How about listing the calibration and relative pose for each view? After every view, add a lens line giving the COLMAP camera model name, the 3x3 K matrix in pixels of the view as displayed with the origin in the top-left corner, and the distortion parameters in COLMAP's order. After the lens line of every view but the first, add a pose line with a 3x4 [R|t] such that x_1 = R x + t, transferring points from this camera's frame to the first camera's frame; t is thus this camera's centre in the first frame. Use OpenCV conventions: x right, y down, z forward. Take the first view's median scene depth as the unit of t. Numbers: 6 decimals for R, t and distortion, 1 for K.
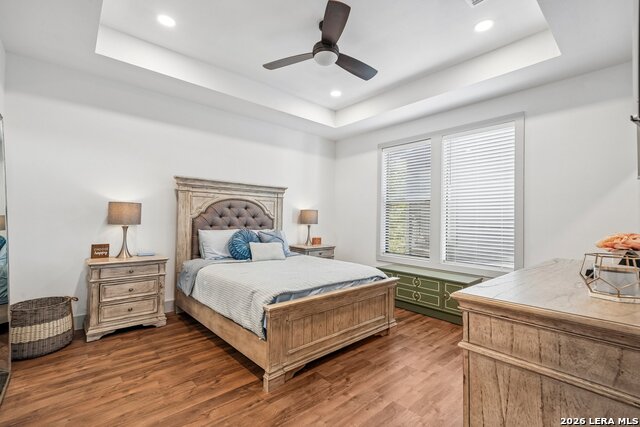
lens RADIAL K [[294.1, 0, 318.9], [0, 294.1, 215.5], [0, 0, 1]] dist [0.011657, 0.000878]
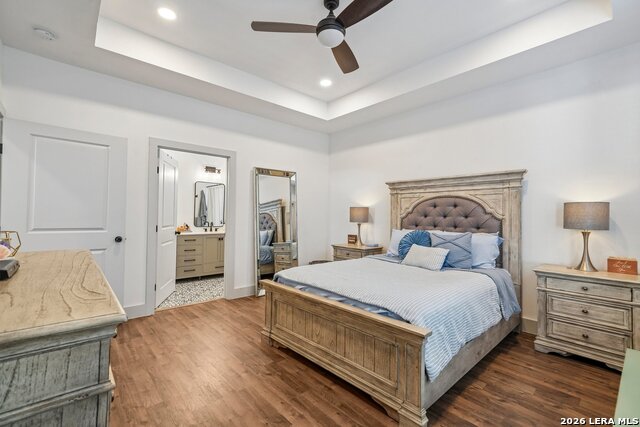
lens RADIAL K [[294.1, 0, 318.6], [0, 294.1, 212.2], [0, 0, 1]] dist [0.011657, 0.000878]
pose [[-0.023312, -0.029348, -0.999297, 0.641672], [-0.001946, 0.999568, -0.029310, 0.018514], [0.999726, 0.001261, -0.023359, 0.685973]]
